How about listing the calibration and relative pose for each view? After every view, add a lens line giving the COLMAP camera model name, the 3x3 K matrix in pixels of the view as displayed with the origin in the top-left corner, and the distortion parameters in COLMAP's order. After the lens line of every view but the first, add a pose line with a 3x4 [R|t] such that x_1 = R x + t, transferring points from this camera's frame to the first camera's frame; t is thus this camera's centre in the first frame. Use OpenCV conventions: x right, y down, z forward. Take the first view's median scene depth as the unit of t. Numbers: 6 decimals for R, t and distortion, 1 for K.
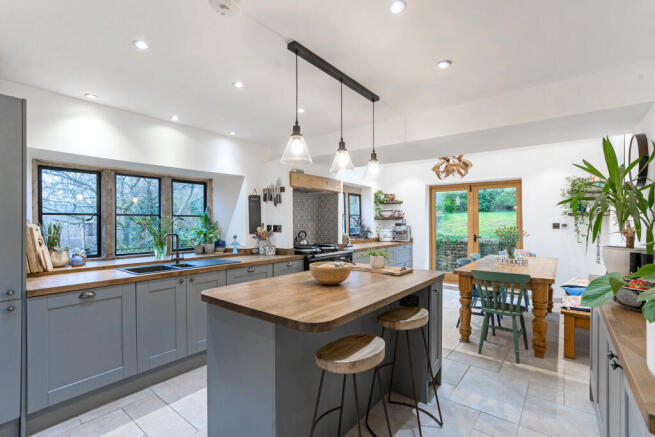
lens RADIAL K [[309.1, 0, 327.5], [0, 309.1, 218.5], [0, 0, 1]] dist [-0.001849, -0.000204]
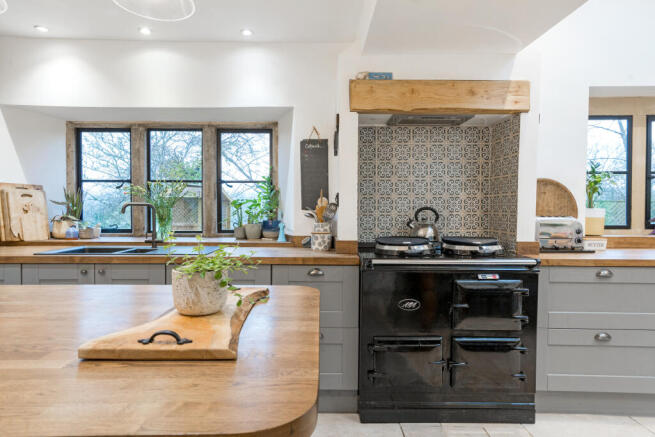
lens RADIAL K [[420.1, 0, 327.5], [0, 420.1, 218.5], [0, 0, 1]] dist [0.007638, 0.003028]
pose [[0.617249, 0.029269, -0.786224, 0.379548], [0.004799, 0.999149, 0.040963, 0.035353], [0.786753, -0.029057, 0.616583, 0.572196]]
